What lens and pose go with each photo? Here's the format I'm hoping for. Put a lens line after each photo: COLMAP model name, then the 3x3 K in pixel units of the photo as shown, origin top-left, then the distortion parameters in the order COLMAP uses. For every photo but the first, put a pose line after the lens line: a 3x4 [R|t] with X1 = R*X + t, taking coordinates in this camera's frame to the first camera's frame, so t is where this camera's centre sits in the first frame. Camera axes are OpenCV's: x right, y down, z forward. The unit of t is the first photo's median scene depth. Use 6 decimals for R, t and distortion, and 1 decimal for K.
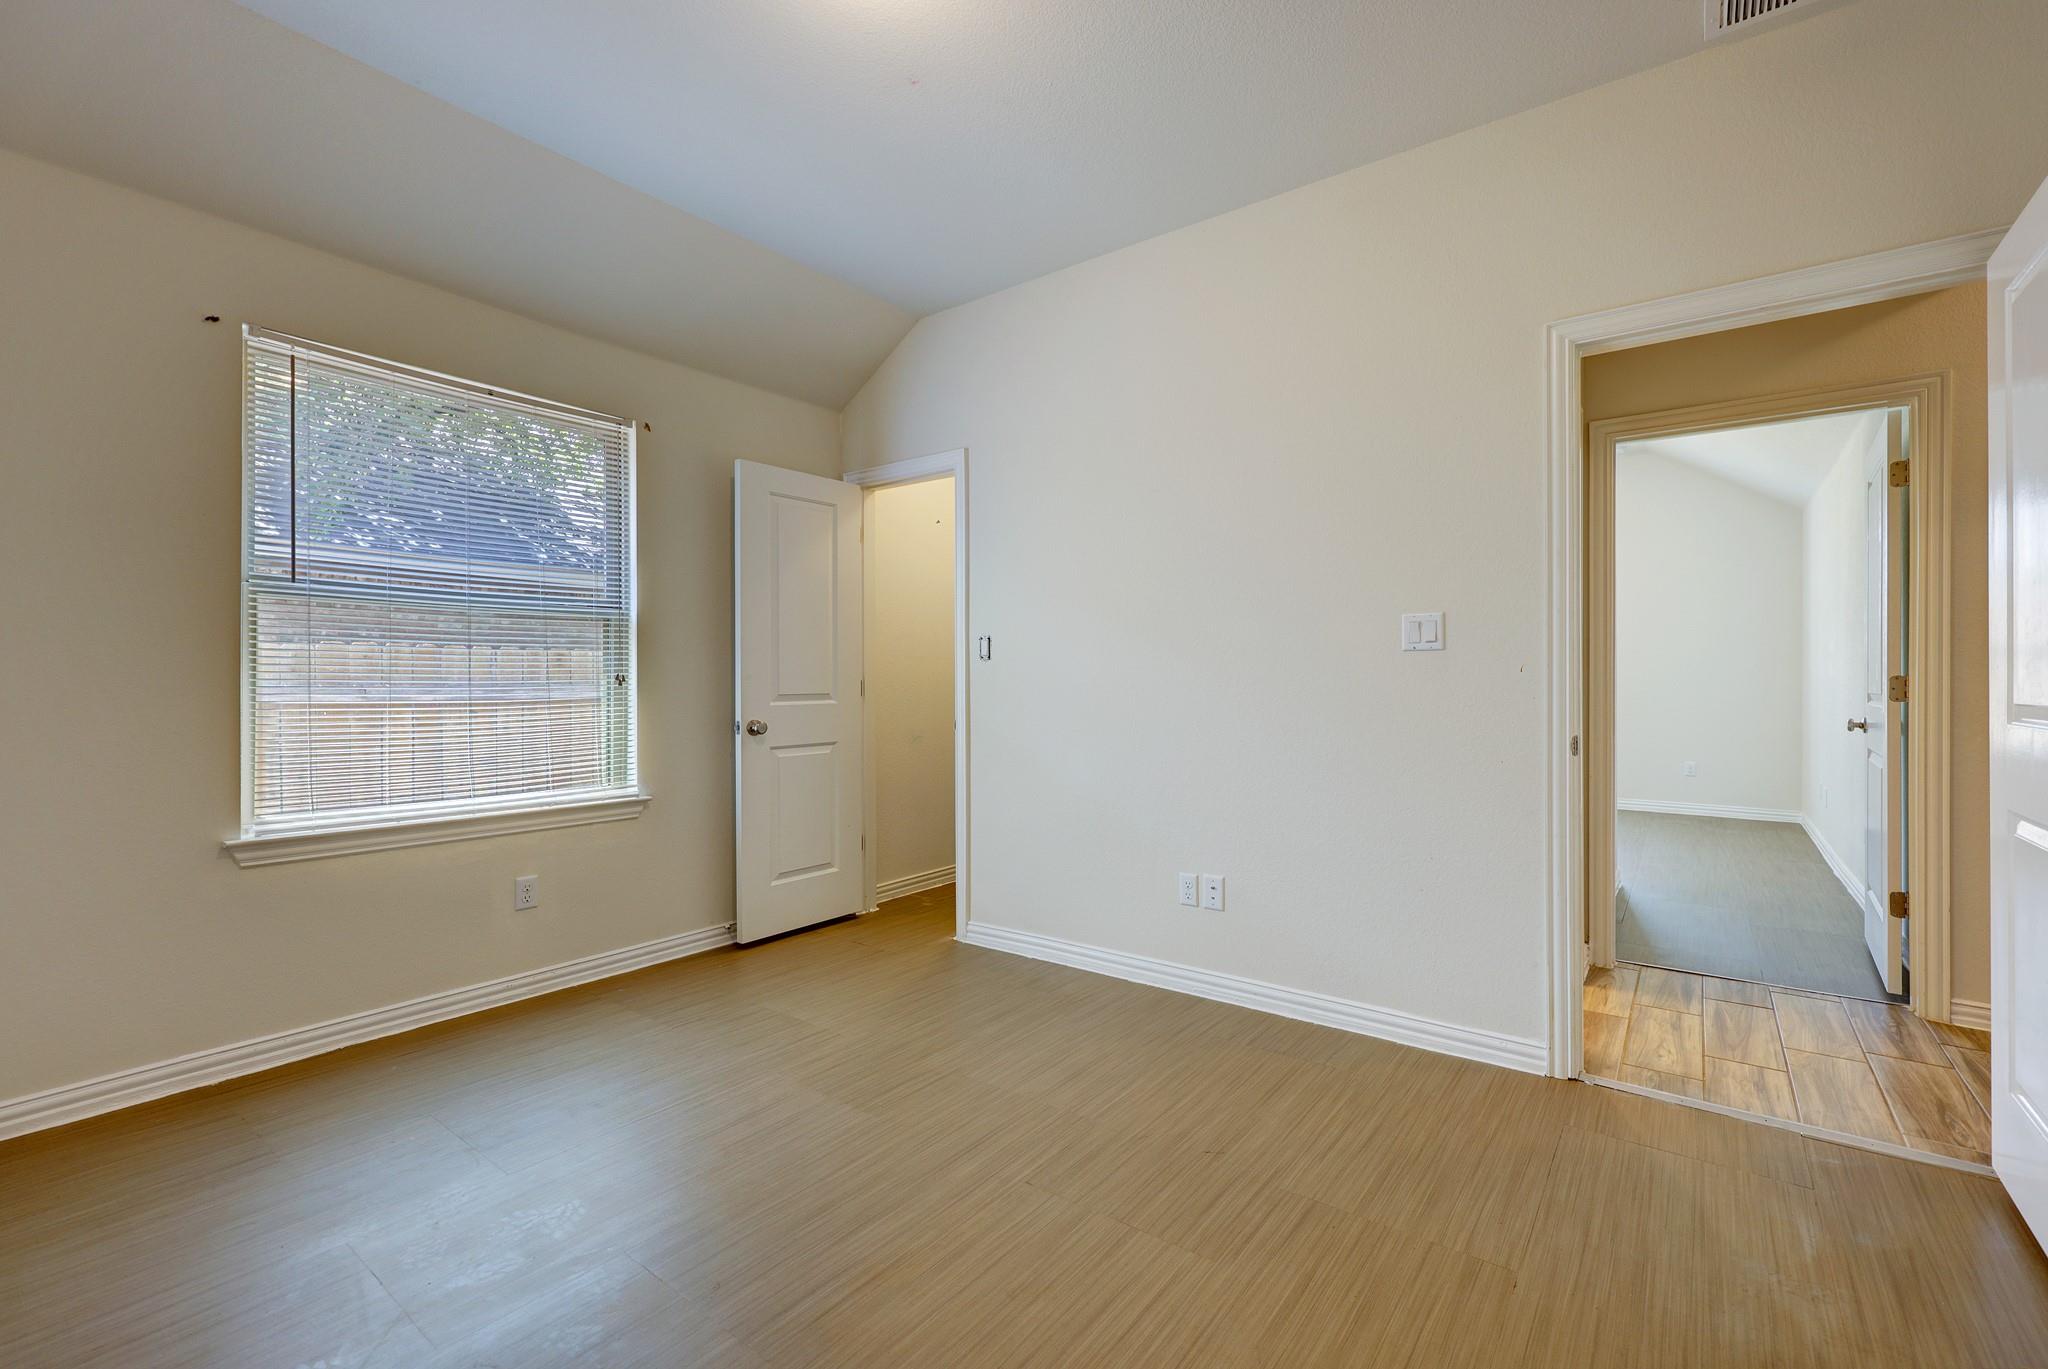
lens RADIAL K [[831.6, 0, 1037.7], [0, 831.6, 686.1], [0, 0, 1]] dist [0.000026, -0.000089]
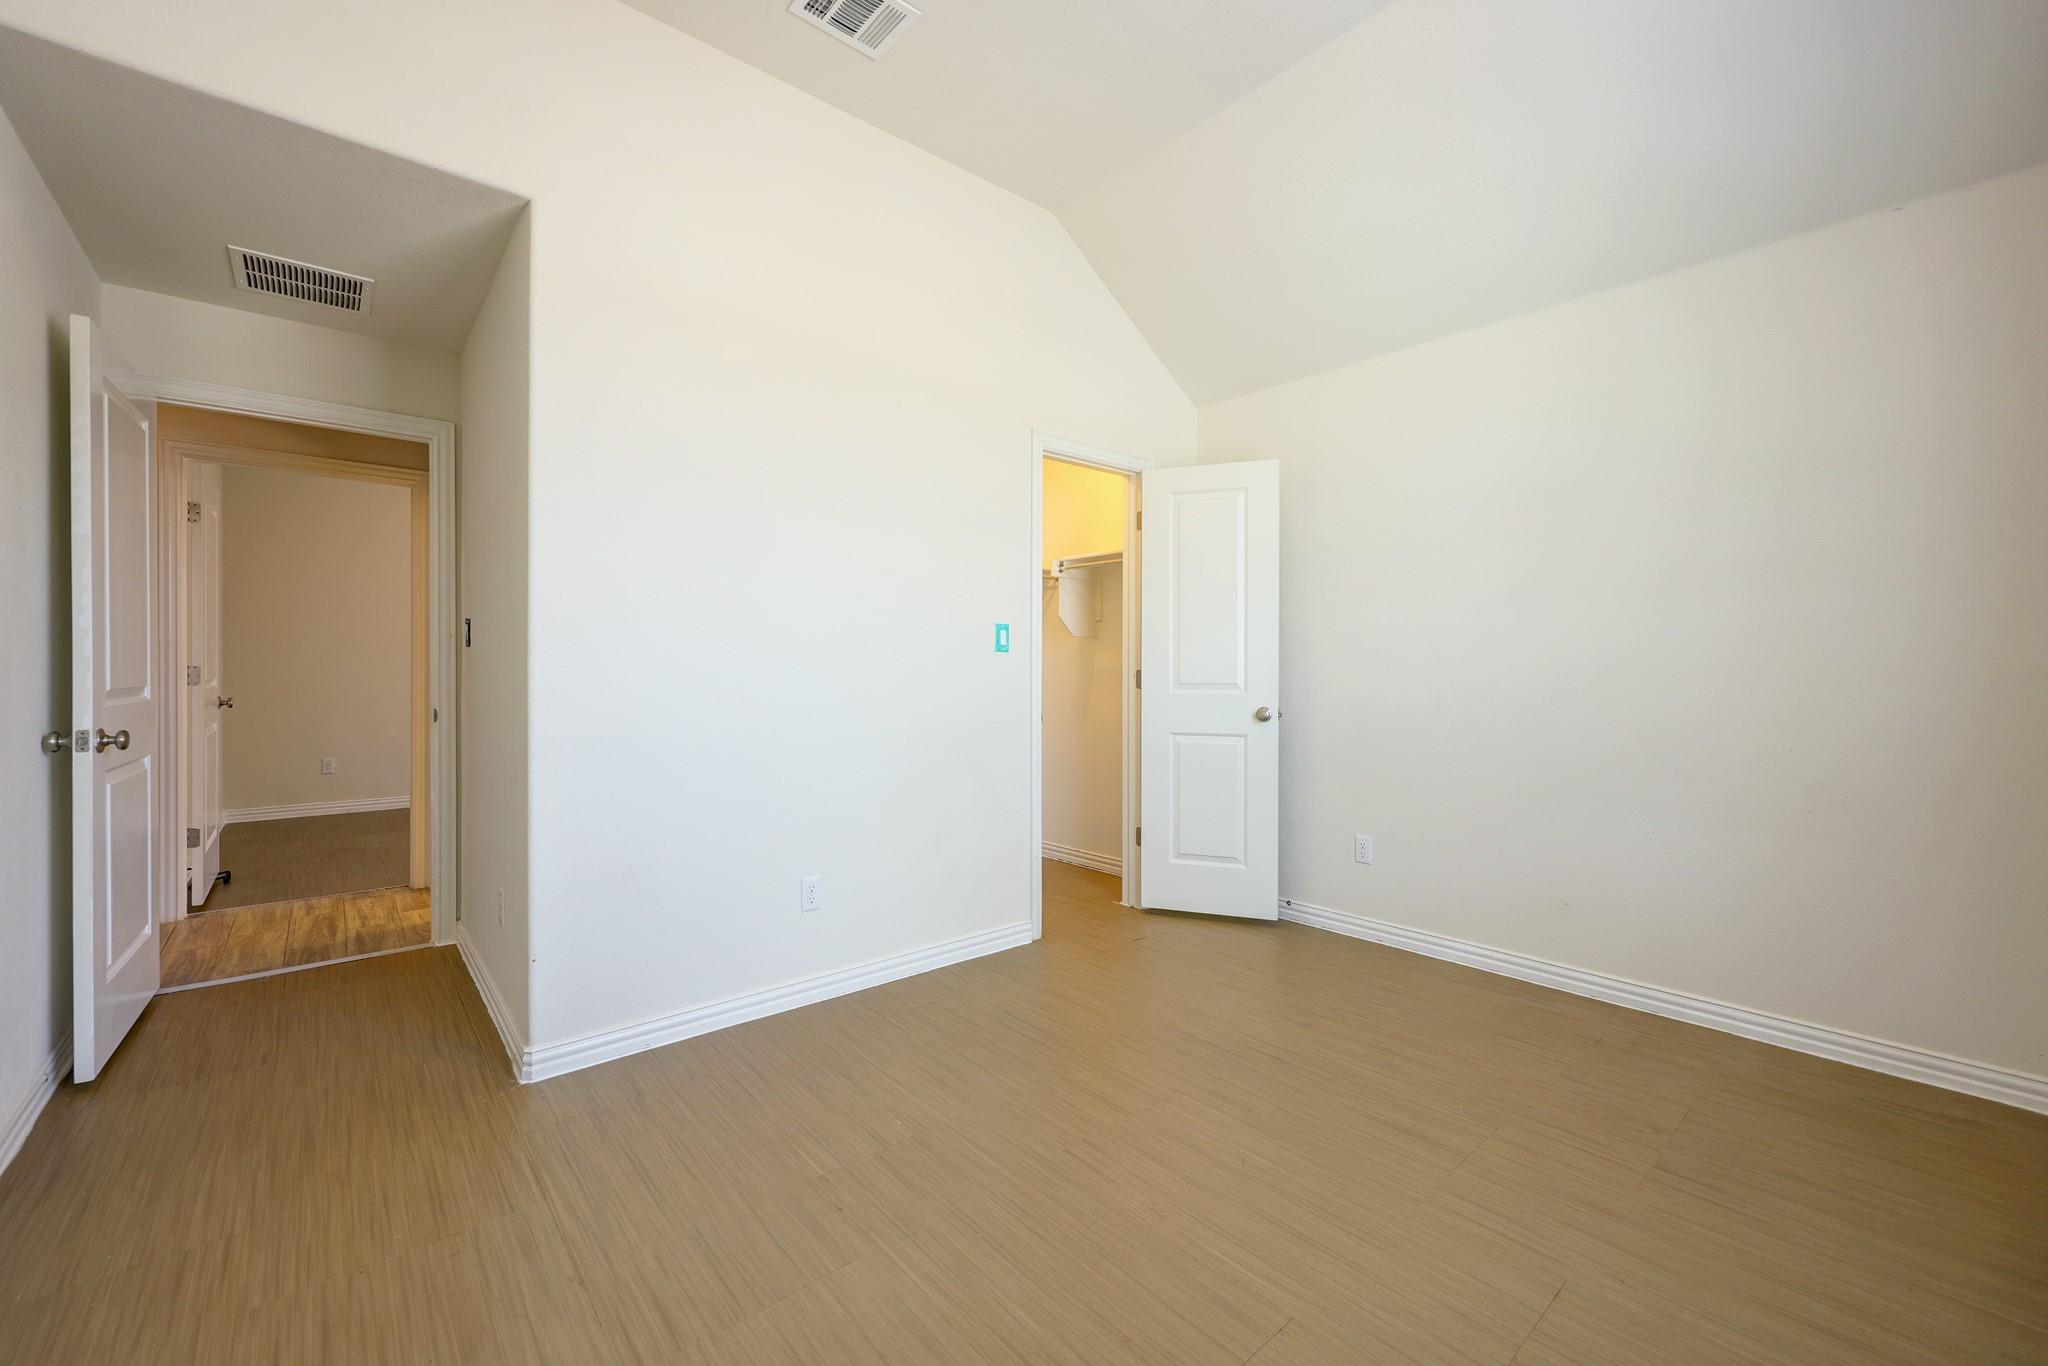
lens RADIAL K [[831.6, 0, 1039.4], [0, 831.6, 680.3], [0, 0, 1]] dist [0.000026, -0.000089]
pose [[-0.188649, -0.011123, -0.981982, 0.110640], [0.006626, 0.999899, -0.012599, 0.001815], [0.982022, -0.008883, -0.188556, 0.136448]]
